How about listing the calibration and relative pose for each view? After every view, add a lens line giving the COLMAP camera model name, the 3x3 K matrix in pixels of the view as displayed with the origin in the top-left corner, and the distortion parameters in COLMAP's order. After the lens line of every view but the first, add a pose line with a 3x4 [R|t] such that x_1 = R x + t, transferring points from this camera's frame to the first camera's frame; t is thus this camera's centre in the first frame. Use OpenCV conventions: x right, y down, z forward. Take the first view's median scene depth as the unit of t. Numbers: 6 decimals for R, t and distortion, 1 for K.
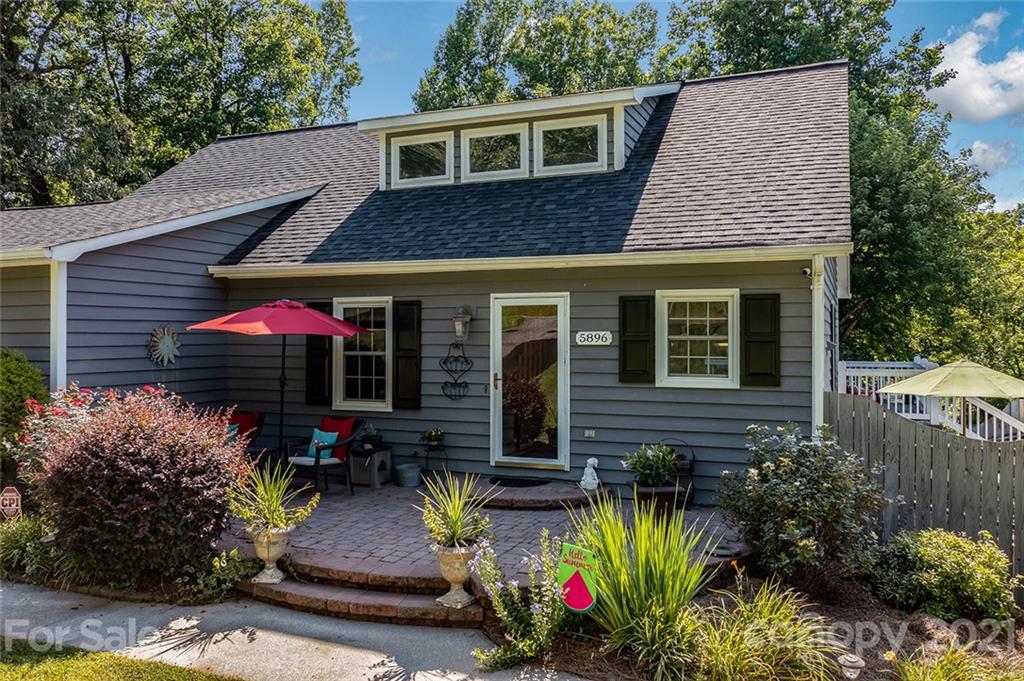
lens RADIAL K [[811.0, 0, 509.3], [0, 811.0, 331.3], [0, 0, 1]] dist [-0.012512, 0.000397]
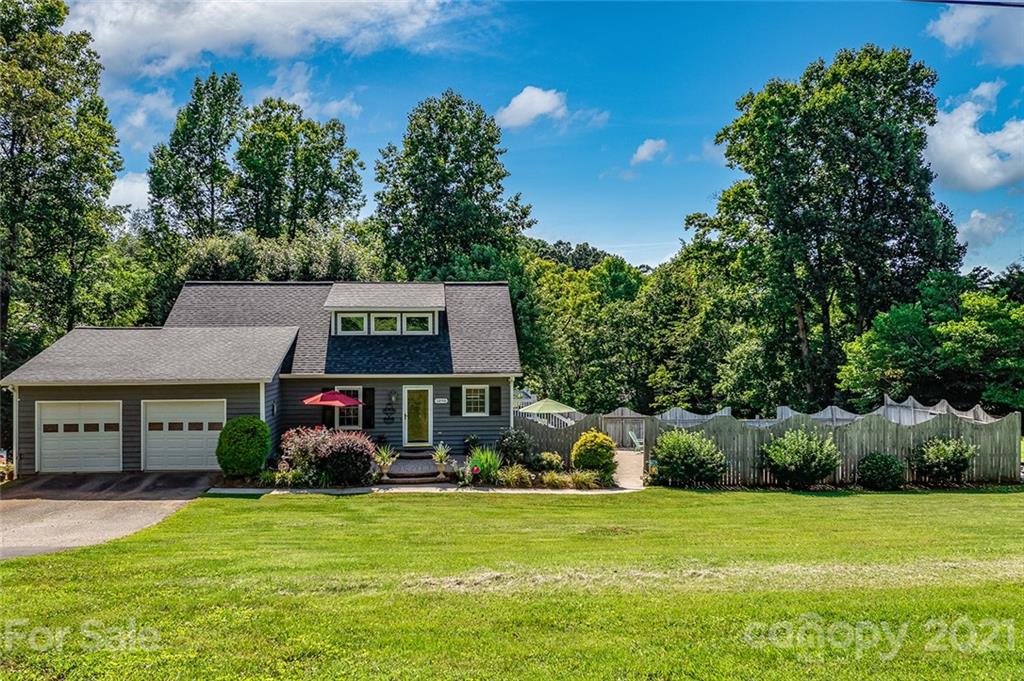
lens RADIAL K [[811.0, 0, 509.3], [0, 811.0, 331.3], [0, 0, 1]] dist [-0.012512, 0.000397]
pose [[0.883439, -0.001838, 0.468543, -0.964879], [-0.000333, 0.999990, 0.004552, -0.235304], [-0.468547, -0.004178, 0.883429, -1.573018]]
